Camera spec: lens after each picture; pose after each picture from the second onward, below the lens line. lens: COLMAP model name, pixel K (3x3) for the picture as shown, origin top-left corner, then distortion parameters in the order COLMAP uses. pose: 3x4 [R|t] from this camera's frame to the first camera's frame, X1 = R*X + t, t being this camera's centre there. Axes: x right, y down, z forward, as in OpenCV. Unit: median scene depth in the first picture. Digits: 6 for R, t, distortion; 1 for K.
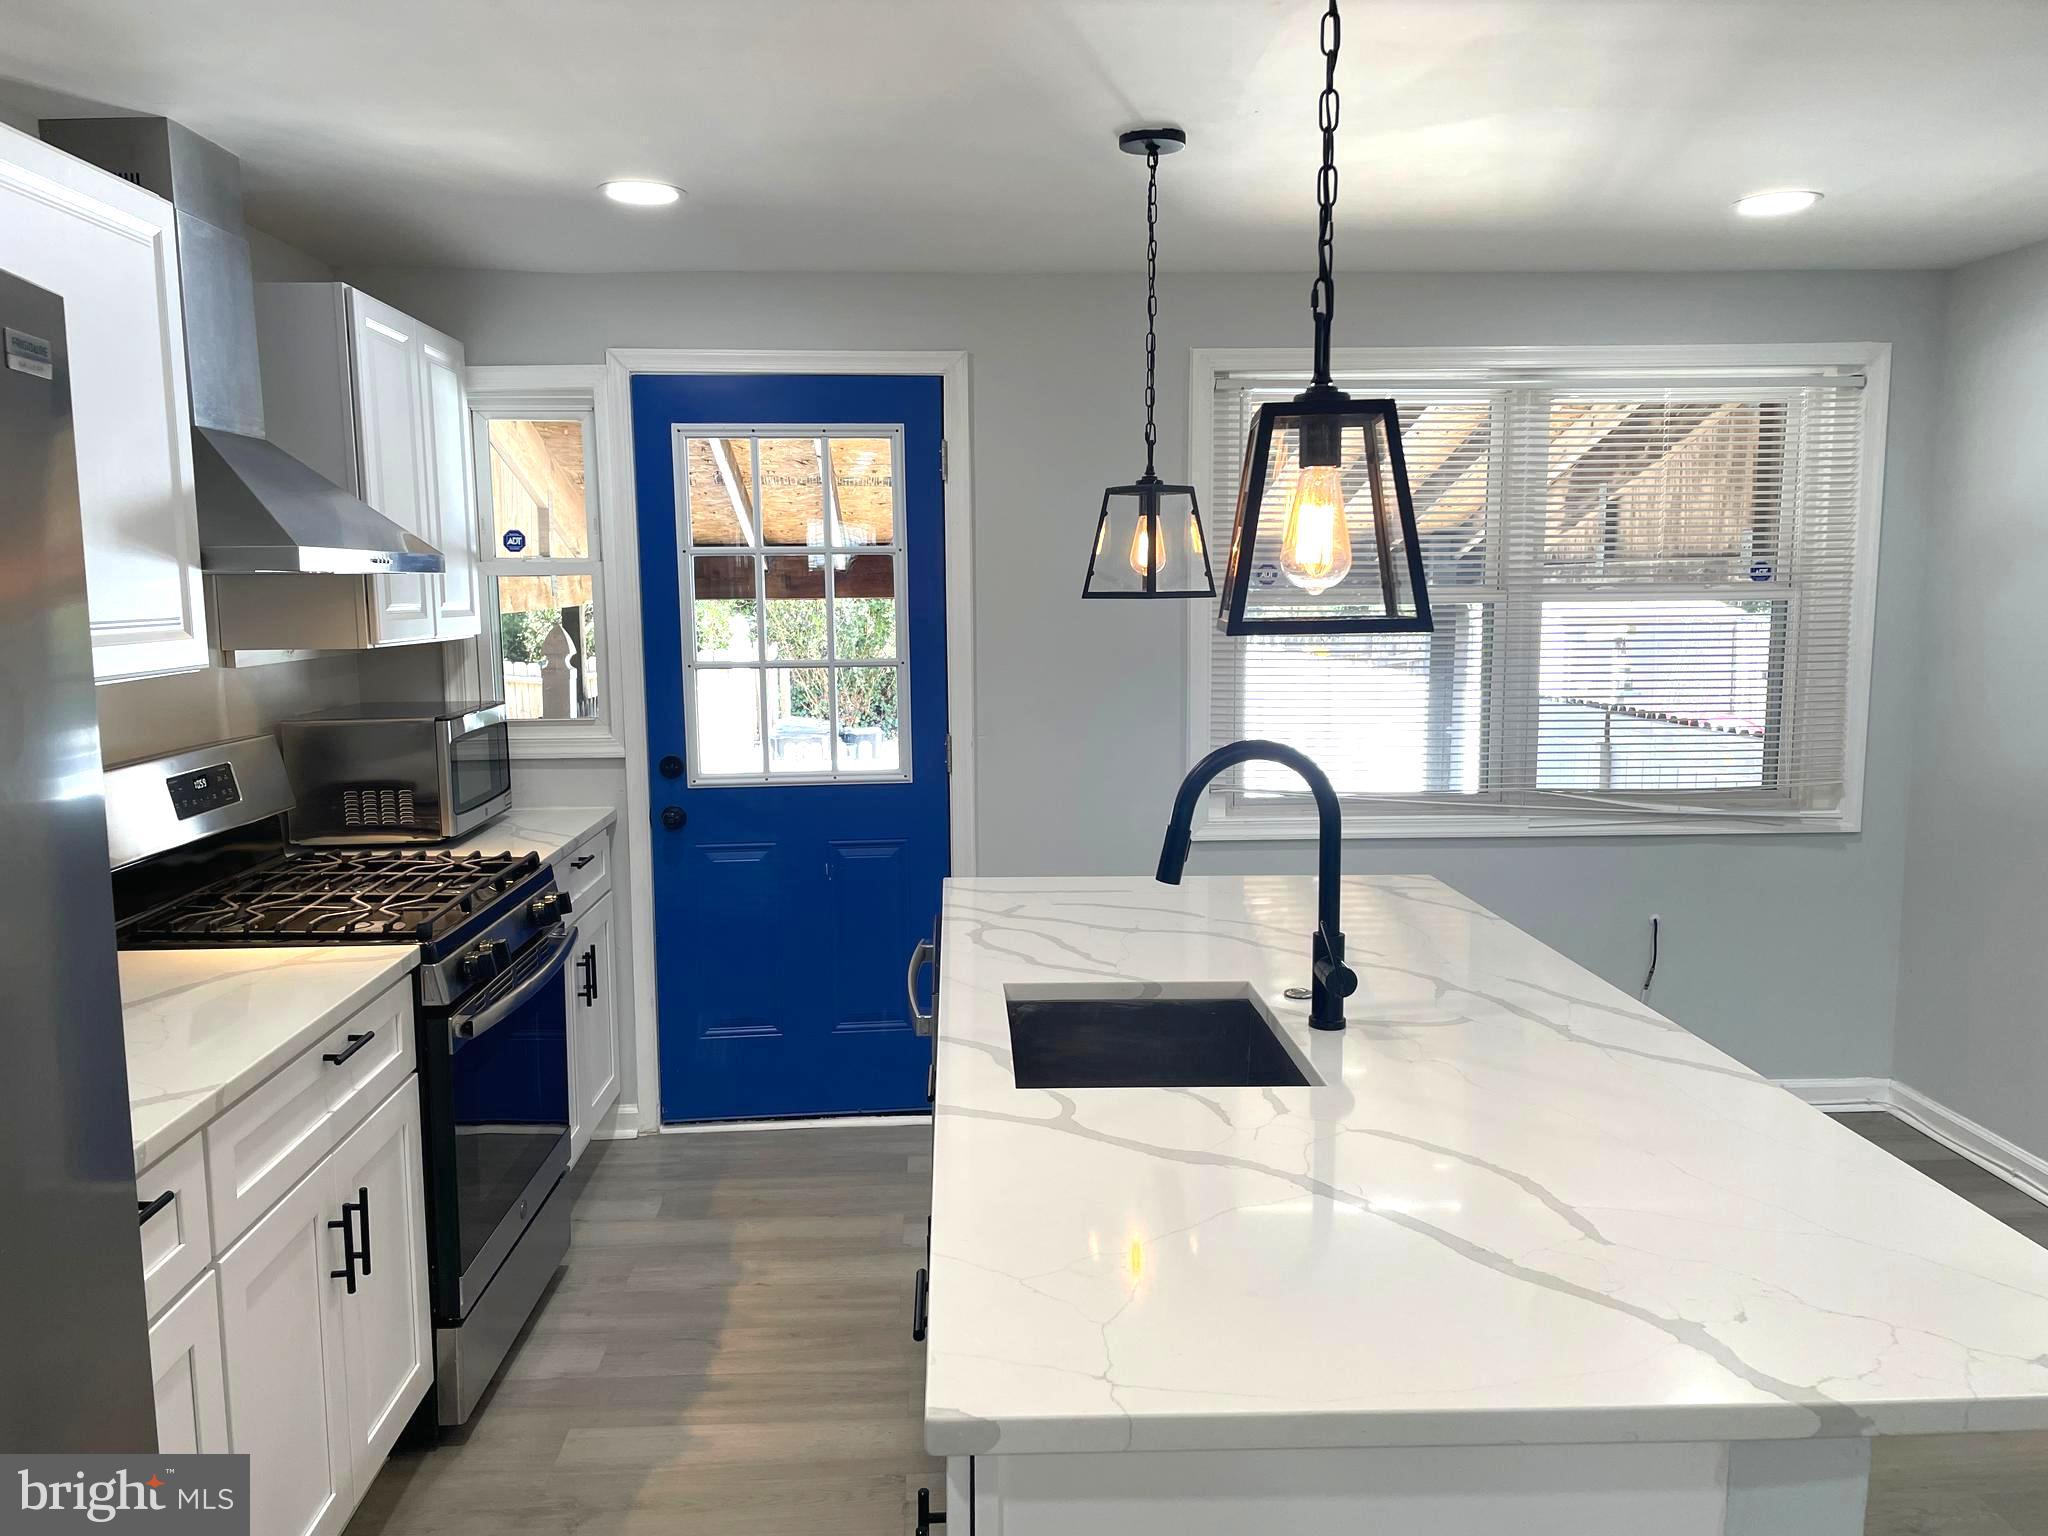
lens RADIAL K [[1559.4, 0, 1020.4], [0, 1559.4, 769.3], [0, 0, 1]] dist [0.044337, -0.003517]
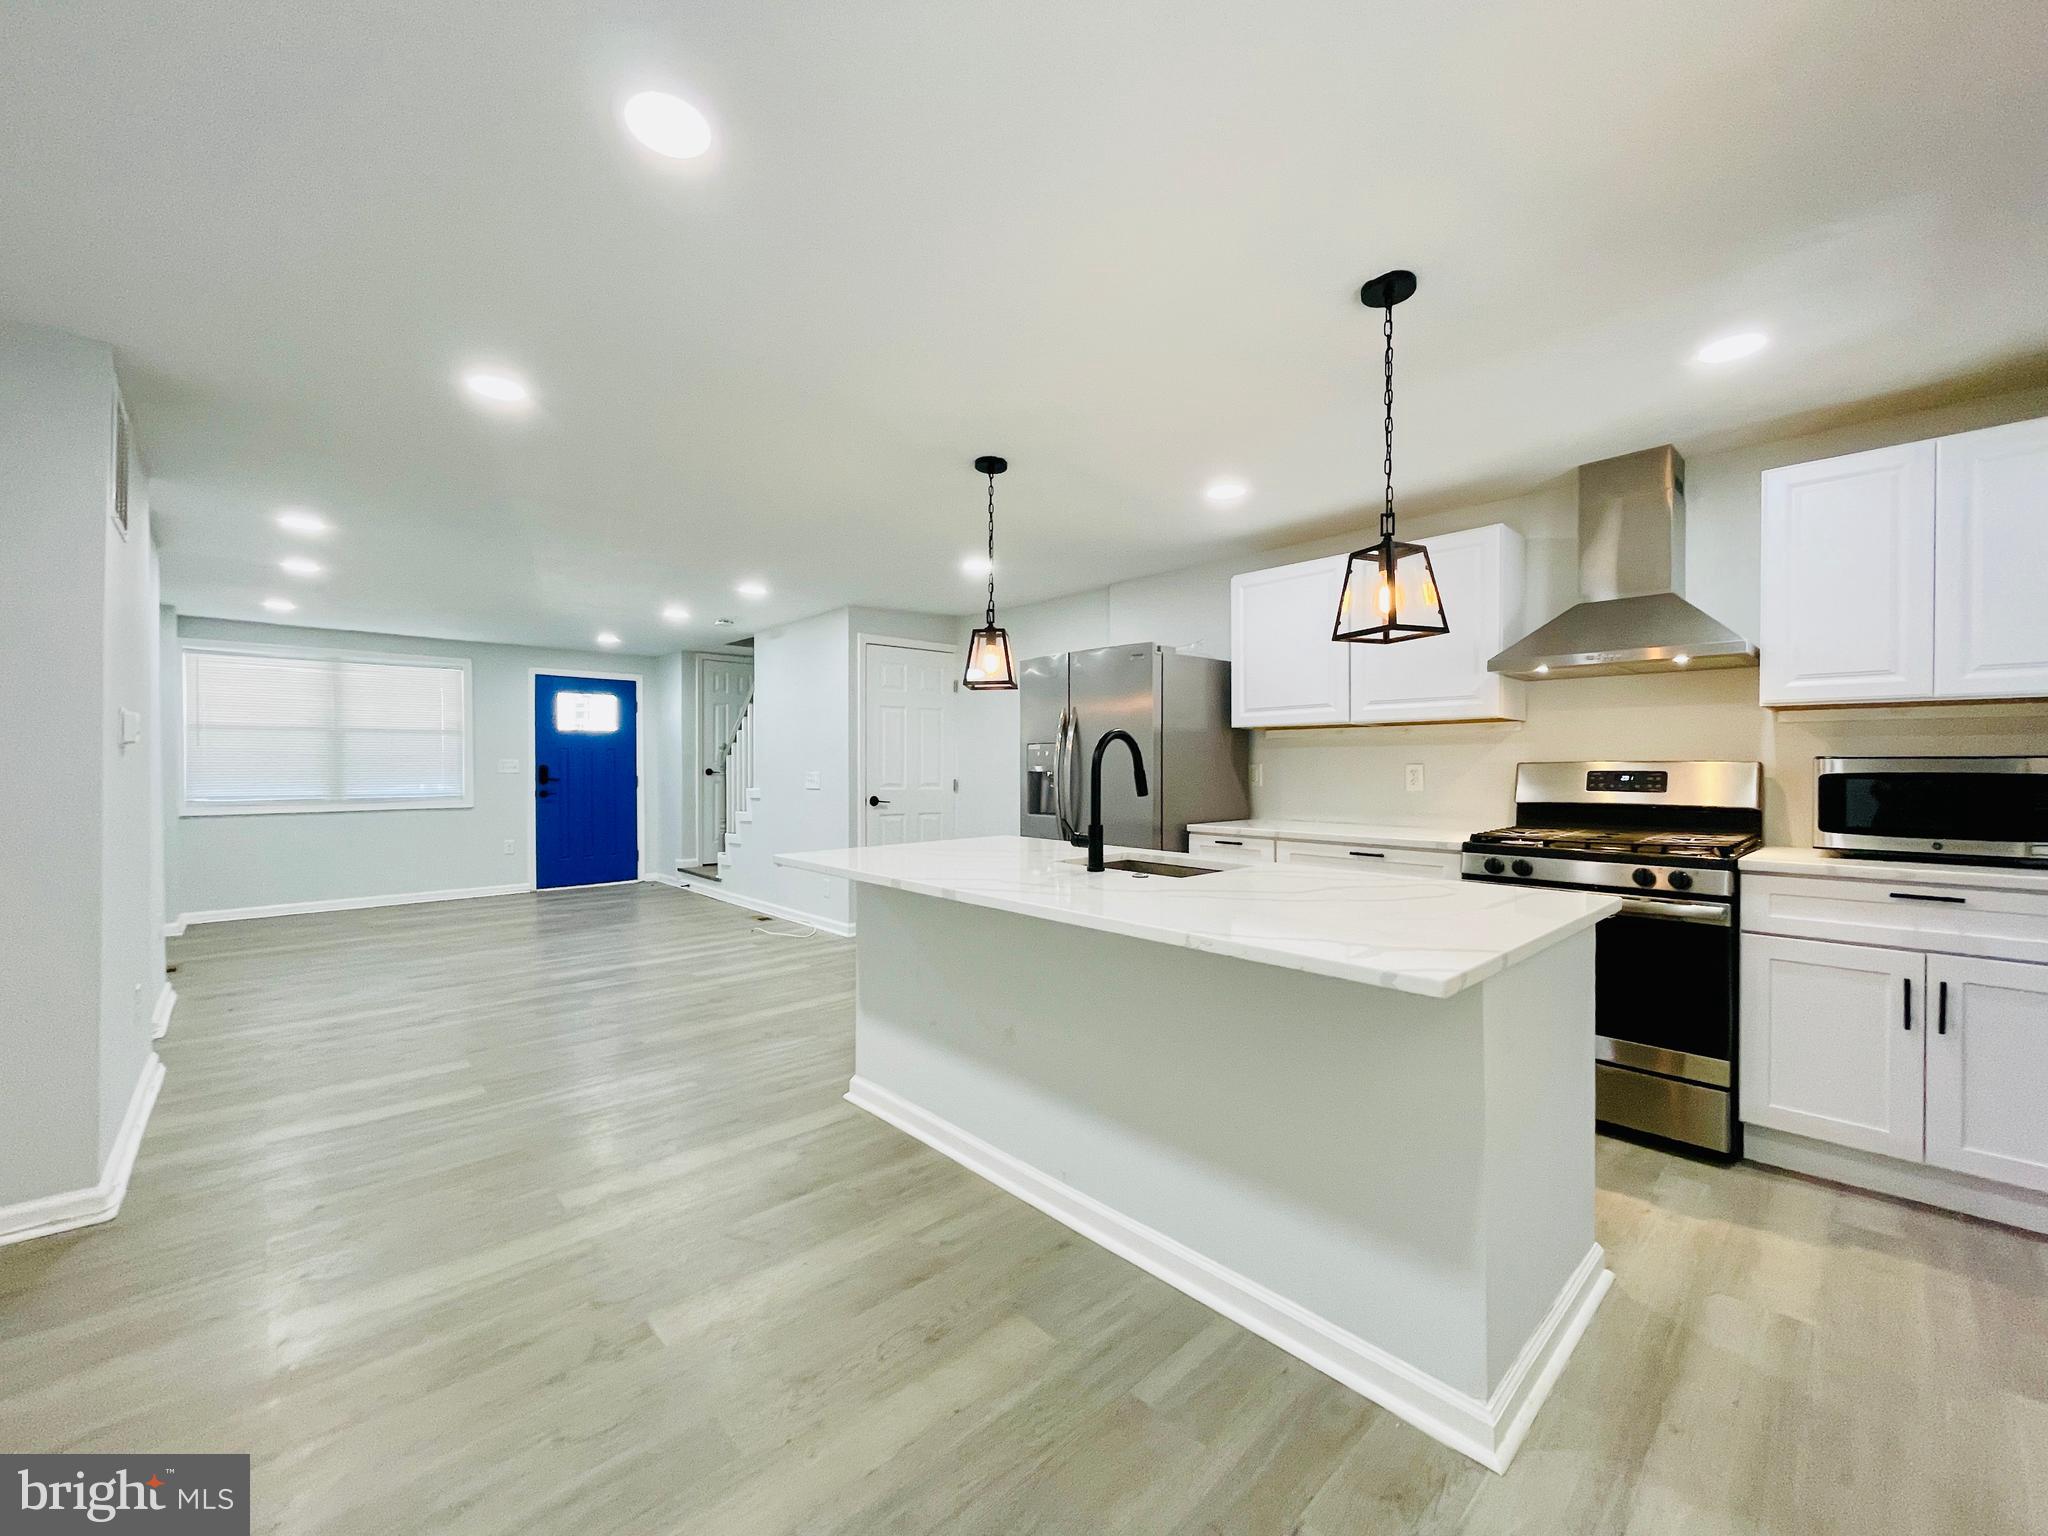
lens RADIAL K [[835.9, 0, 1024.0], [0, 835.9, 768.0], [0, 0, 1]] dist [-0.002753, -0.000083]
pose [[-0.768952, 0.007938, -0.639257, 0.673166], [-0.073610, 0.992173, 0.100865, -0.049486], [0.635055, 0.124616, -0.762349, 1.238065]]
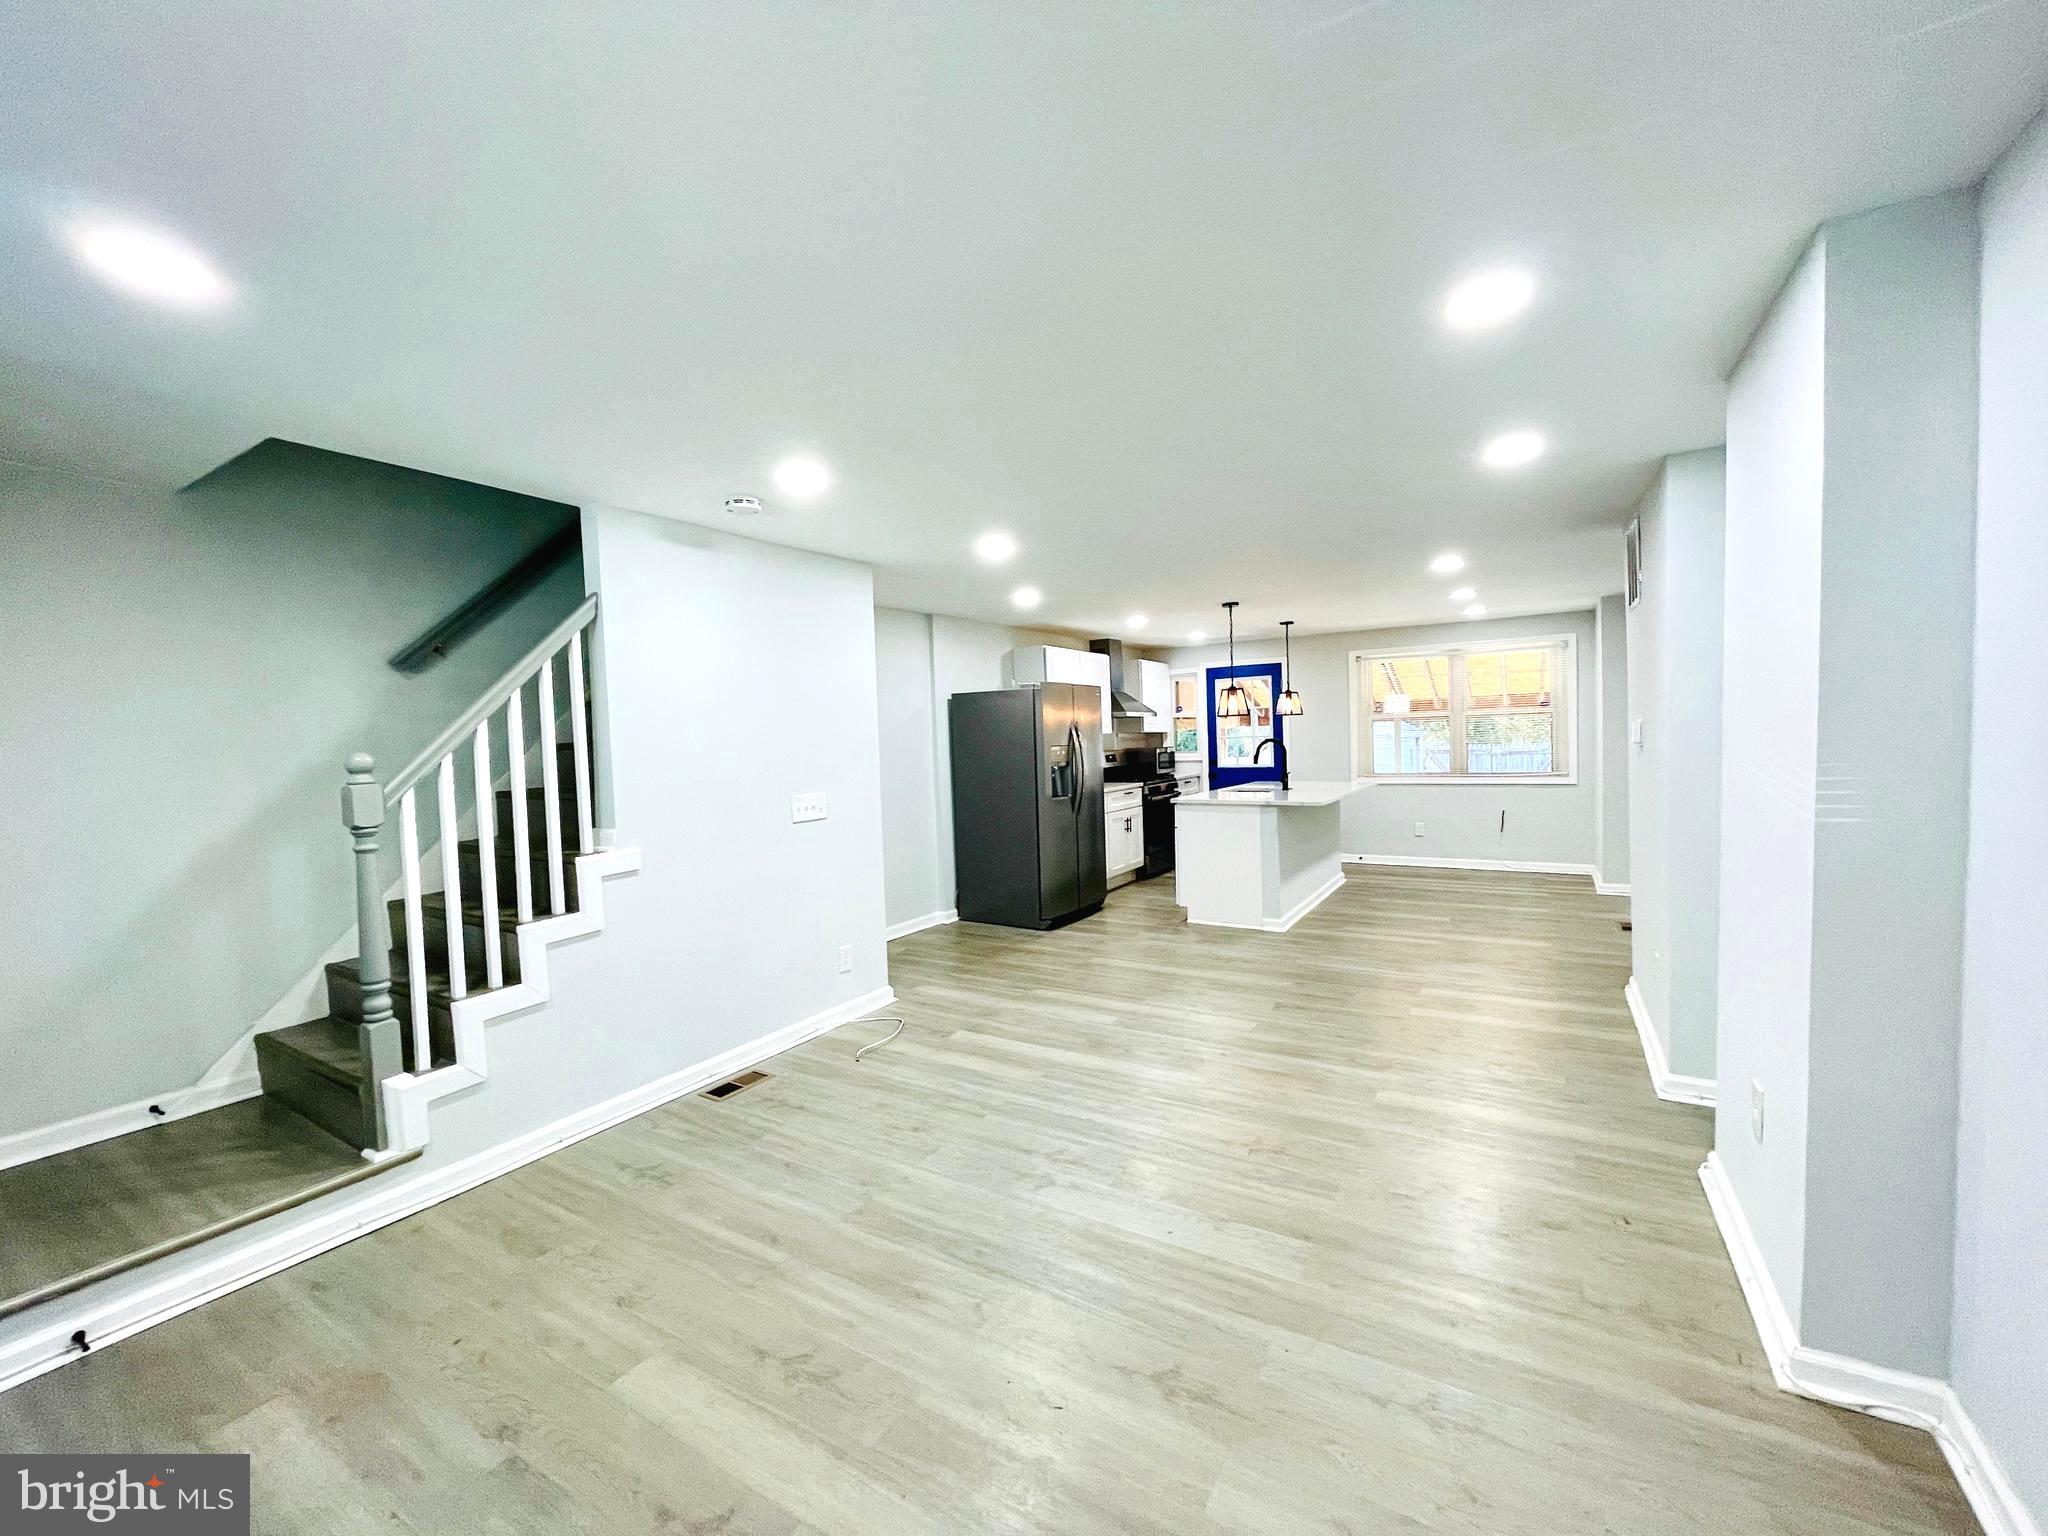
lens RADIAL K [[828.0, 0, 1024.0], [0, 828.0, 768.0], [0, 0, 1]] dist [-0.002188, -0.000022]
pose [[0.825219, 0.000573, -0.564812, 0.767359], [-0.042786, 0.997190, -0.061500, 0.216822], [0.563190, 0.074917, 0.822925, -1.370740]]
